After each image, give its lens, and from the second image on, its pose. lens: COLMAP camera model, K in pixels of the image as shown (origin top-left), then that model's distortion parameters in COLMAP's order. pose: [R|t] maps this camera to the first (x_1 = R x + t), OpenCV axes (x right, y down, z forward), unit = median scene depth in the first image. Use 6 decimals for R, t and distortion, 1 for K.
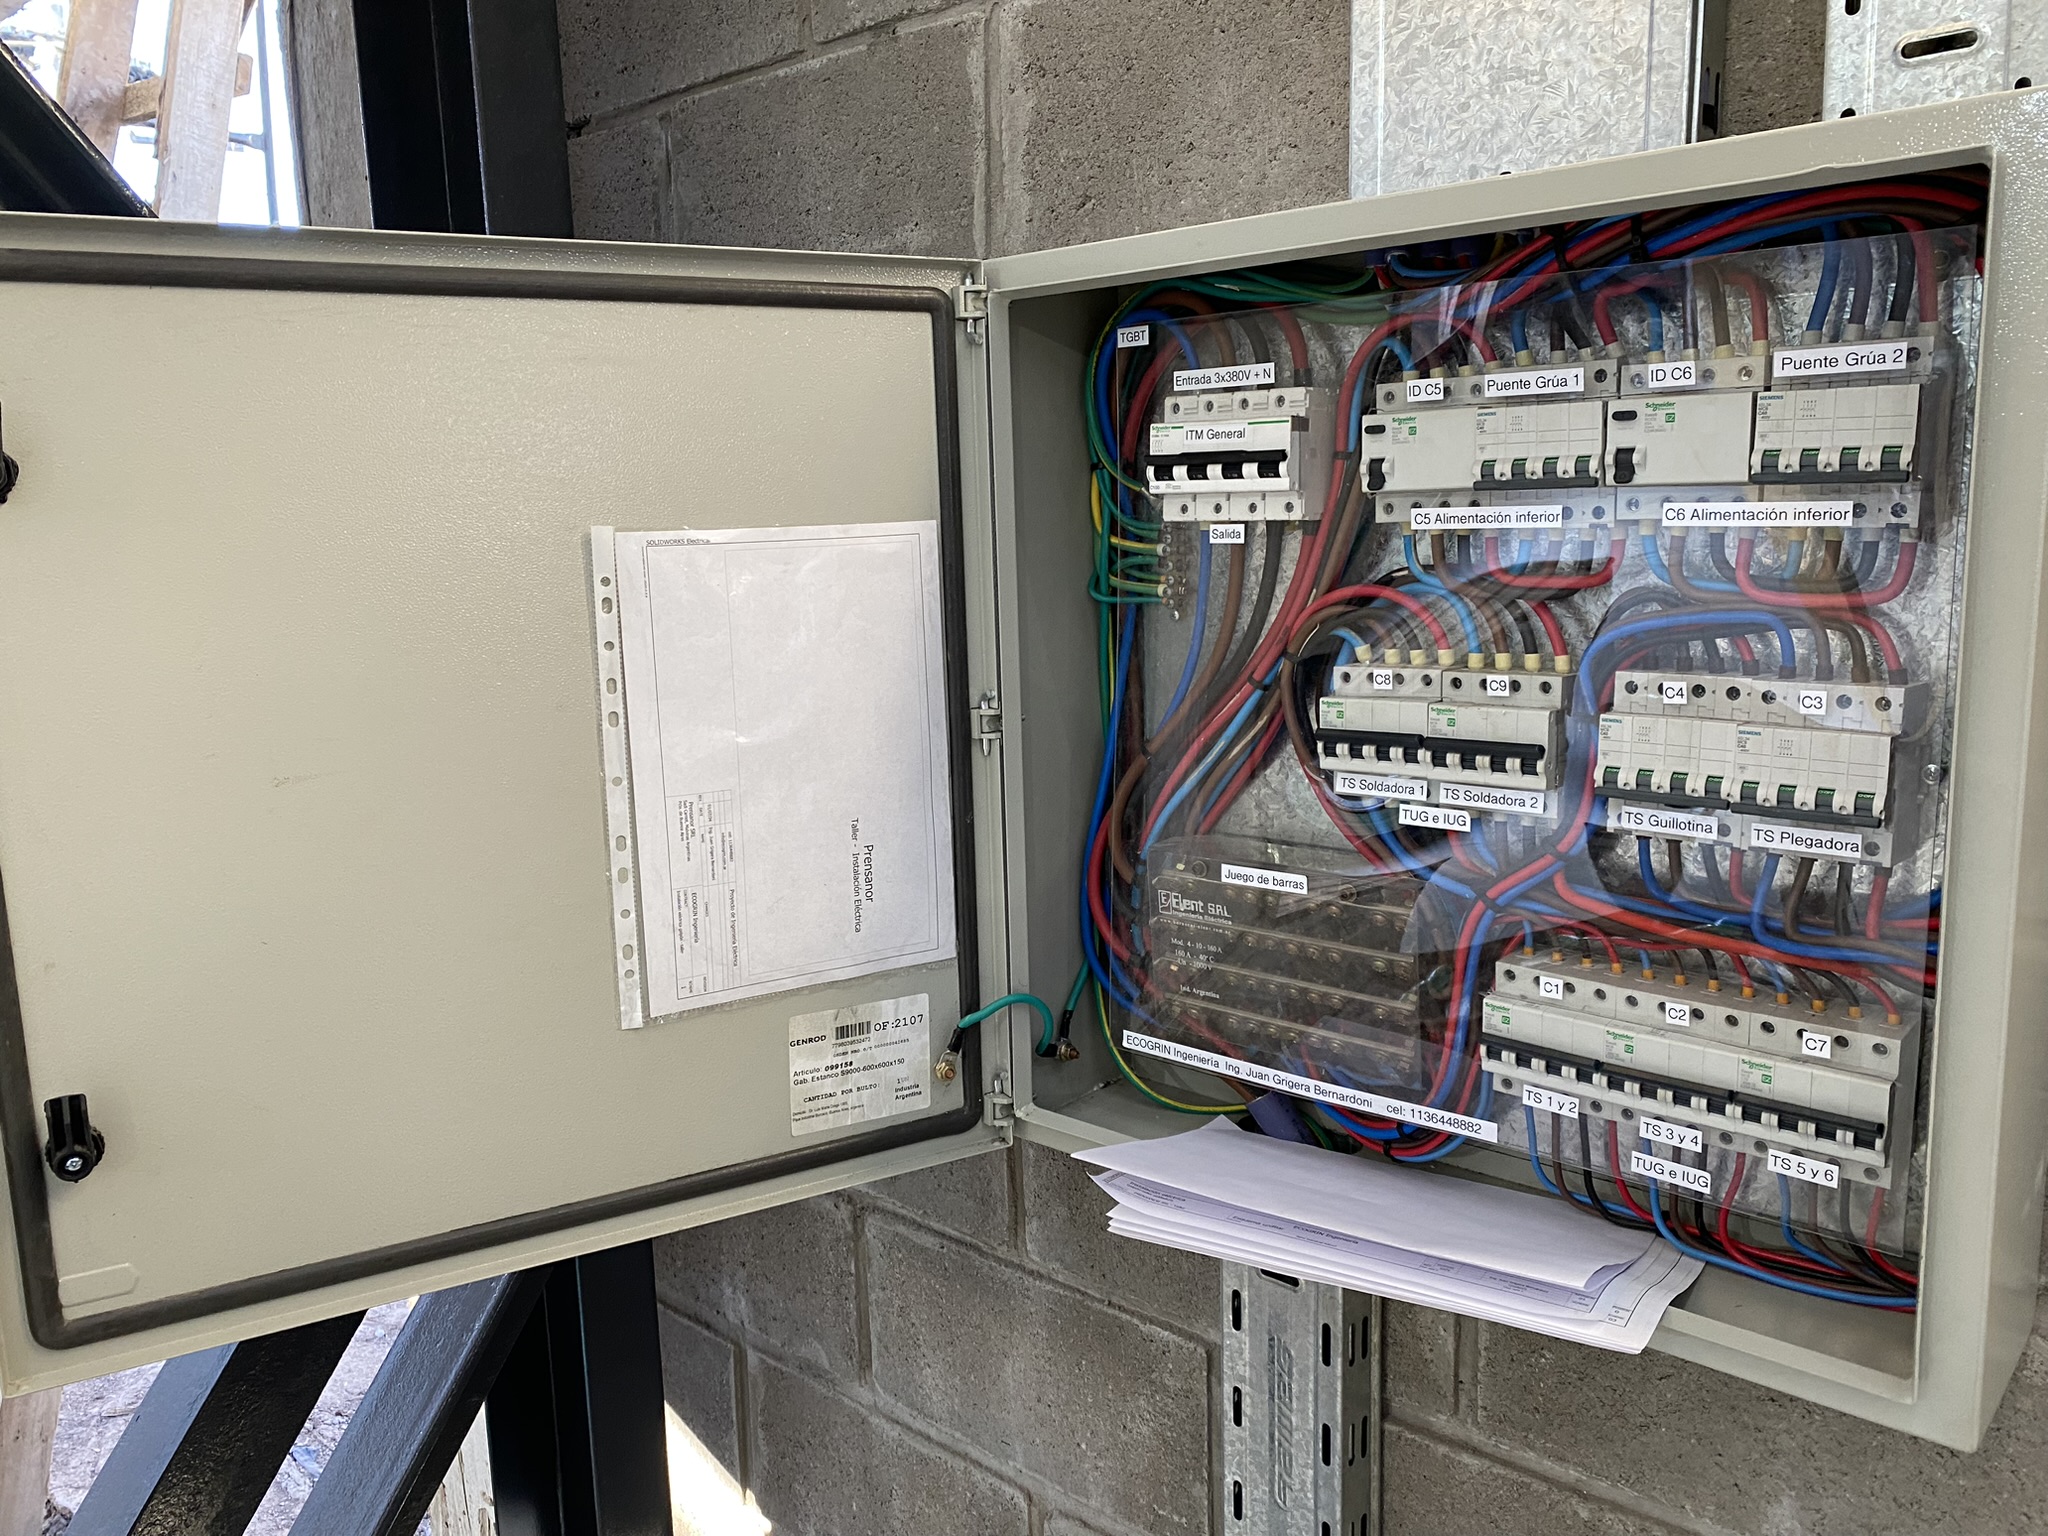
lens RADIAL K [[1600.0, 0, 1024.0], [0, 1600.0, 768.0], [0, 0, 1]] dist [0.027922, -0.058158]
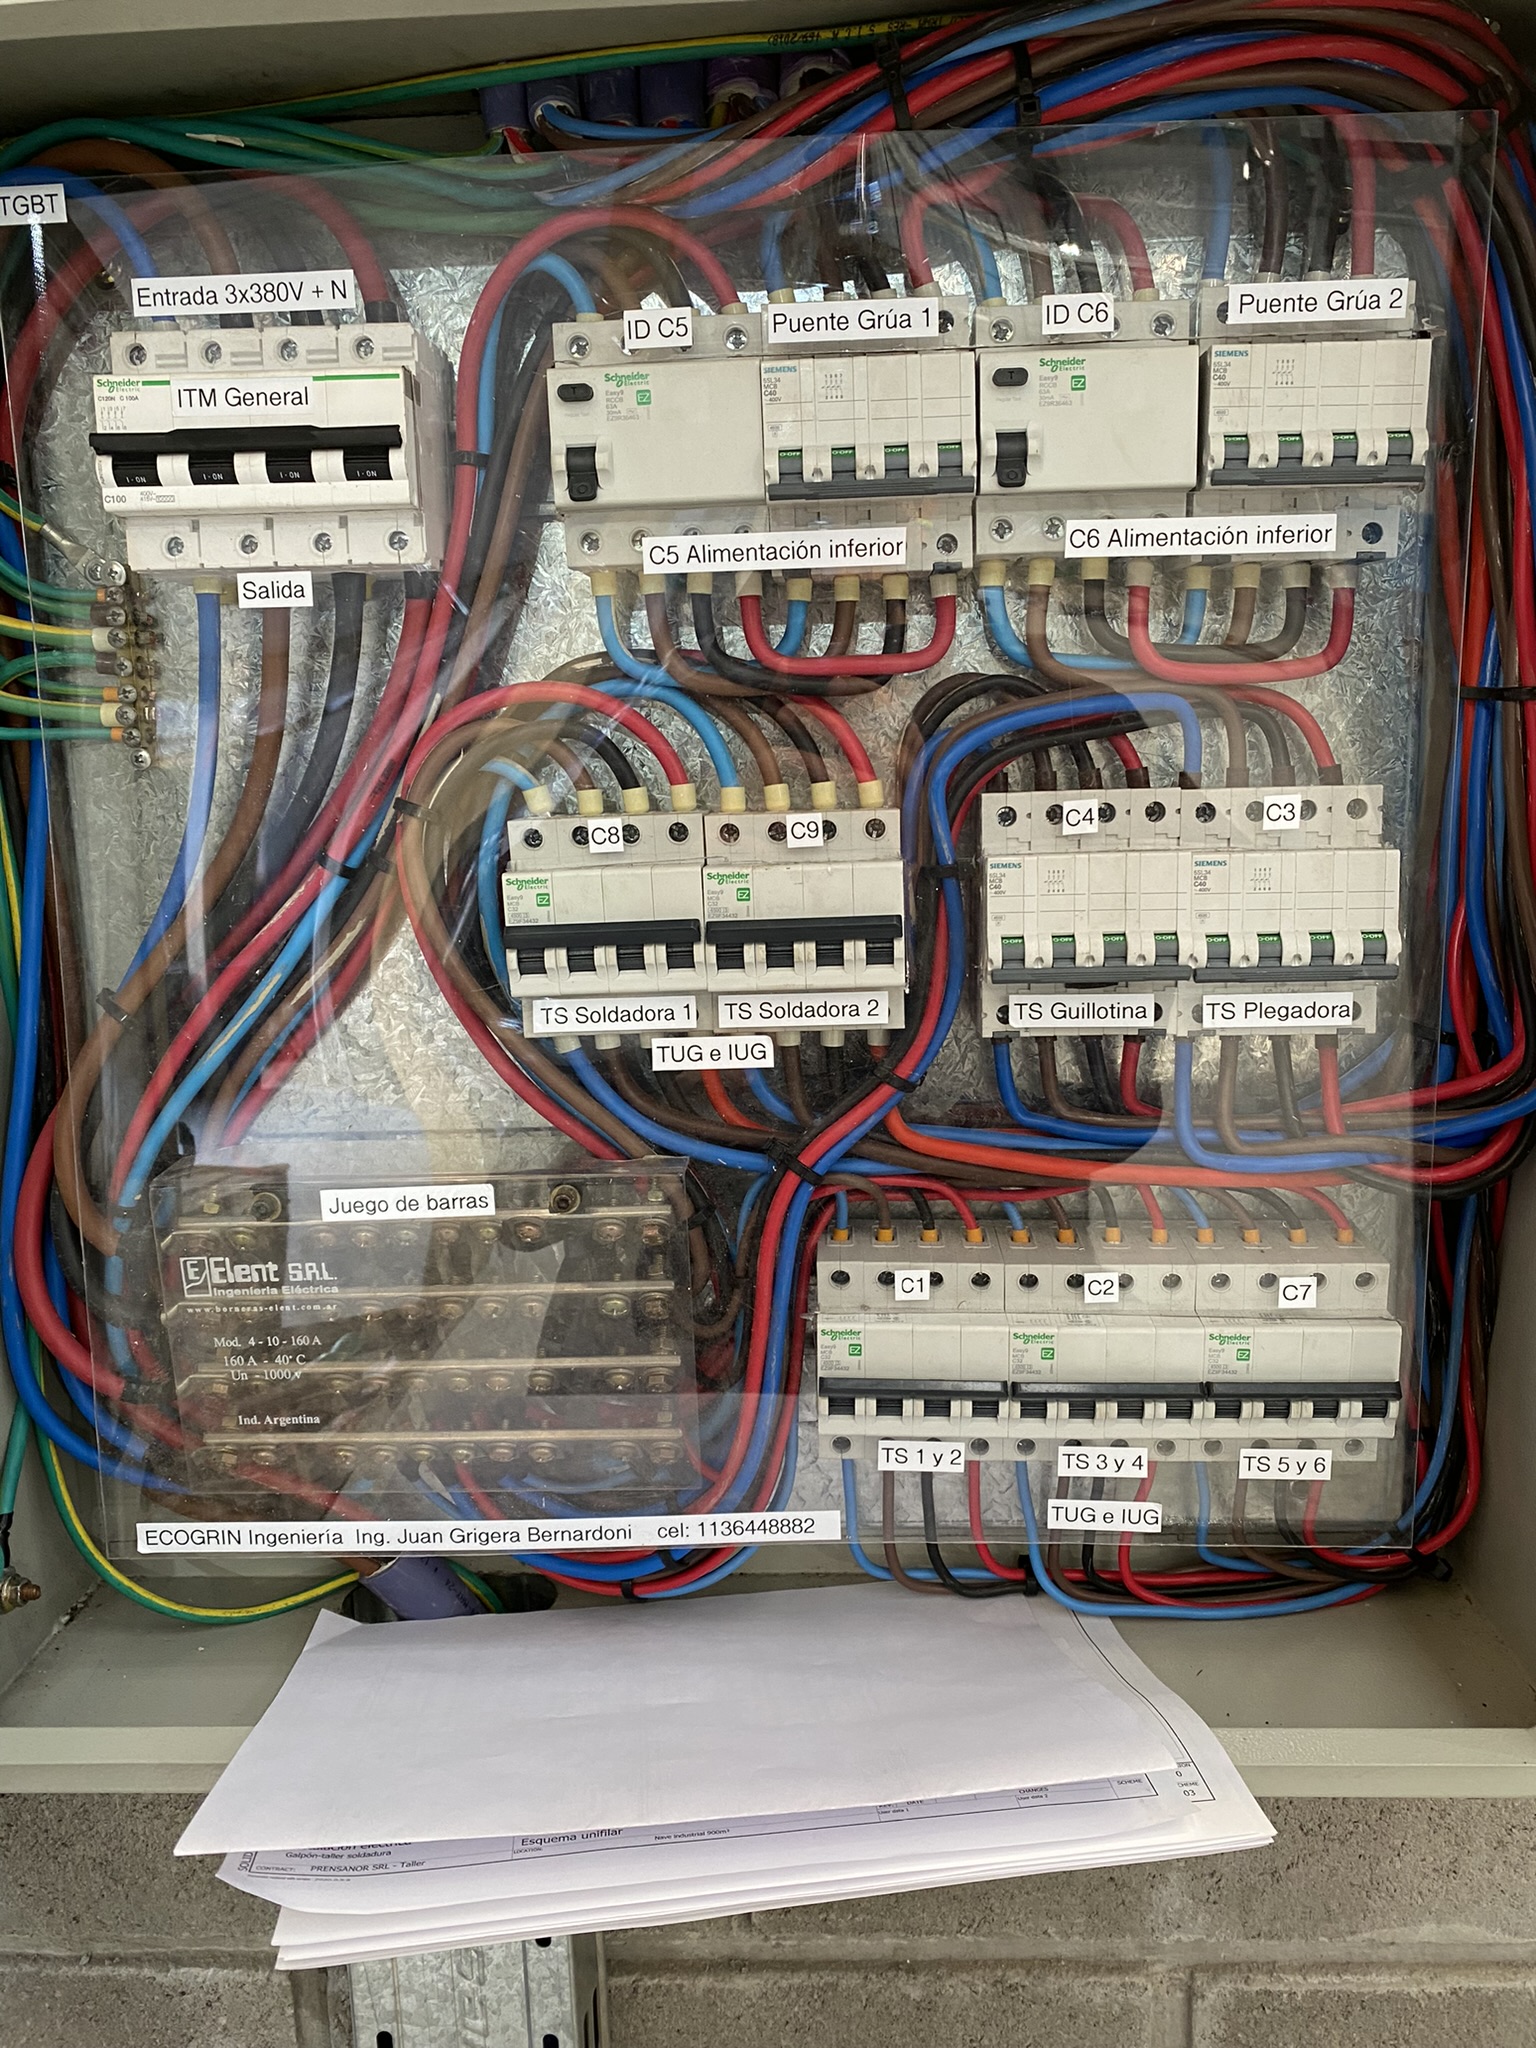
lens RADIAL K [[1600.0, 0, 768.0], [0, 1600.0, 1024.0], [0, 0, 1]] dist [0.027922, -0.058158]
pose [[0.772695, -0.116146, 0.624062, -0.113405], [0.114518, 0.992493, 0.042924, -0.004578], [-0.624363, 0.038299, 0.780195, 0.528860]]
